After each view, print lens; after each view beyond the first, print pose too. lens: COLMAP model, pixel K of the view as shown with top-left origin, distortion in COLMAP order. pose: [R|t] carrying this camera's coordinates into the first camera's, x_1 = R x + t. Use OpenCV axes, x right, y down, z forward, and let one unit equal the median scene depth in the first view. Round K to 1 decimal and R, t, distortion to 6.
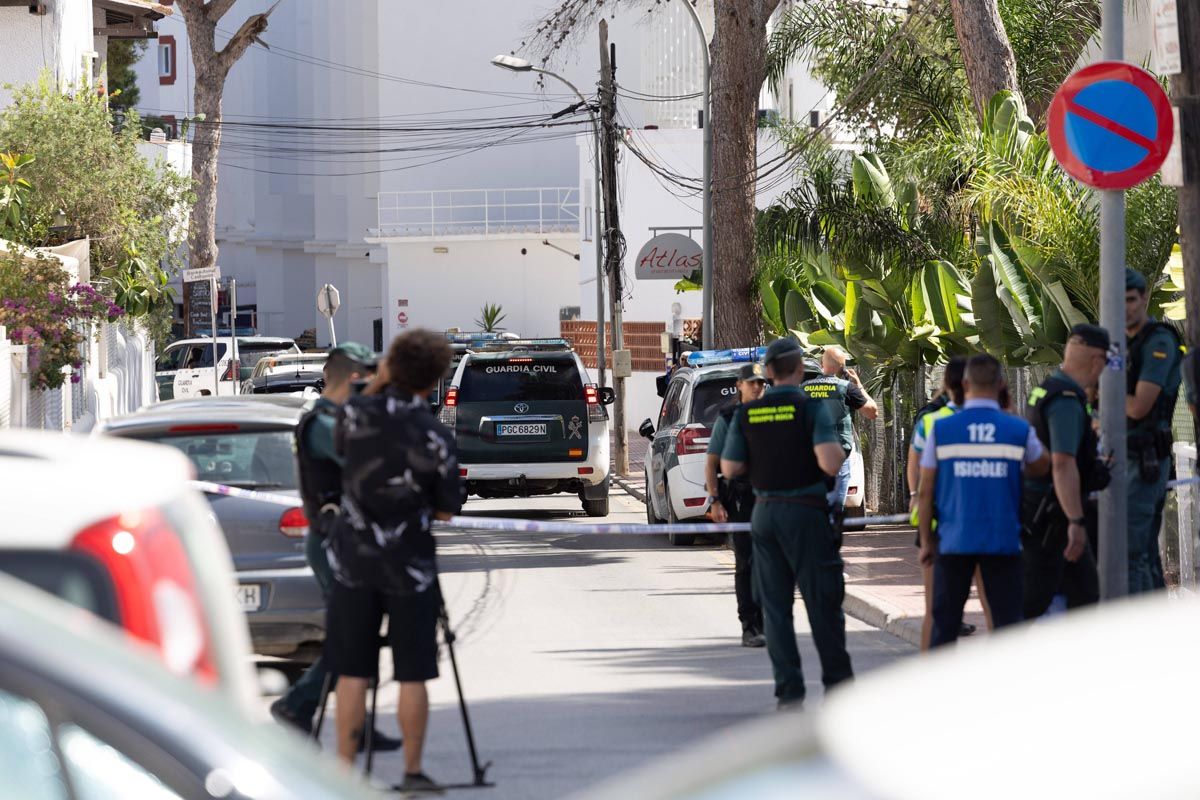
lens RADIAL K [[5601.9, 0, 650.0], [0, 5601.9, 400.1], [0, 0, 1]] dist [0.065836, 5.157551]
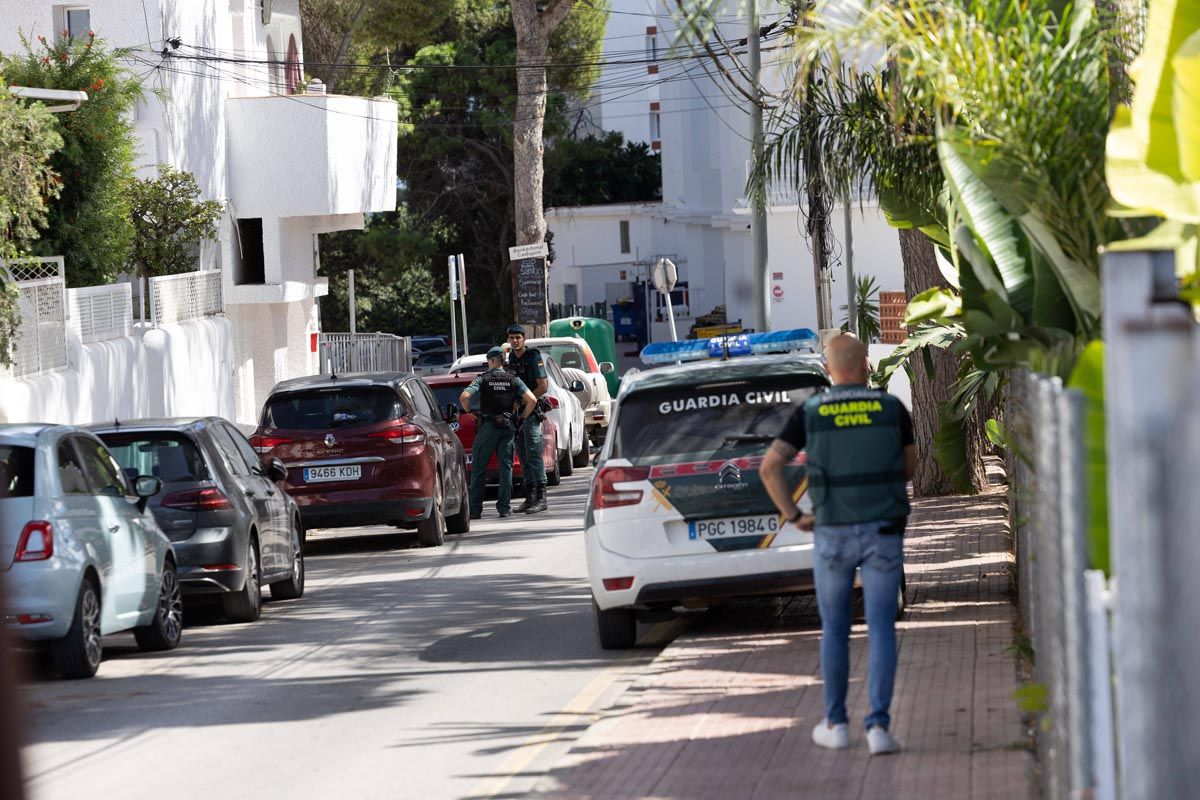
lens RADIAL K [[4839.9, 0, 600.0], [0, 4839.9, 400.0], [0, 0, 1]] dist [0.140755, 1.497524]
pose [[0.991784, -0.023045, -0.125829, 0.035088], [0.024058, 0.999689, 0.006538, -0.002869], [0.125639, -0.009512, 0.992030, 0.214620]]
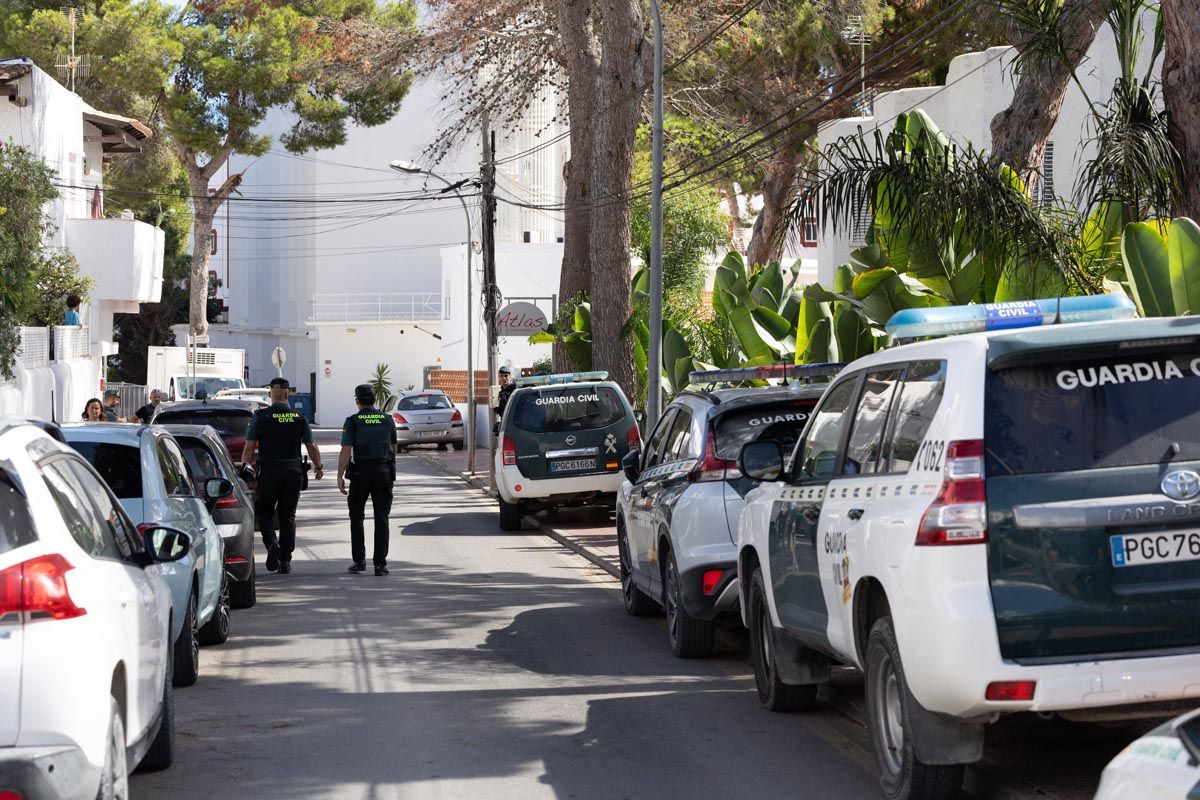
lens RADIAL K [[2430.4, 0, 598.2], [0, 2430.4, 411.7], [0, 0, 1]] dist [-0.013404, 0.505090]
pose [[0.997925, 0.014020, 0.062843, -0.011356], [-0.013782, 0.999896, -0.004227, -0.001024], [-0.062896, 0.003352, 0.998014, 0.338105]]
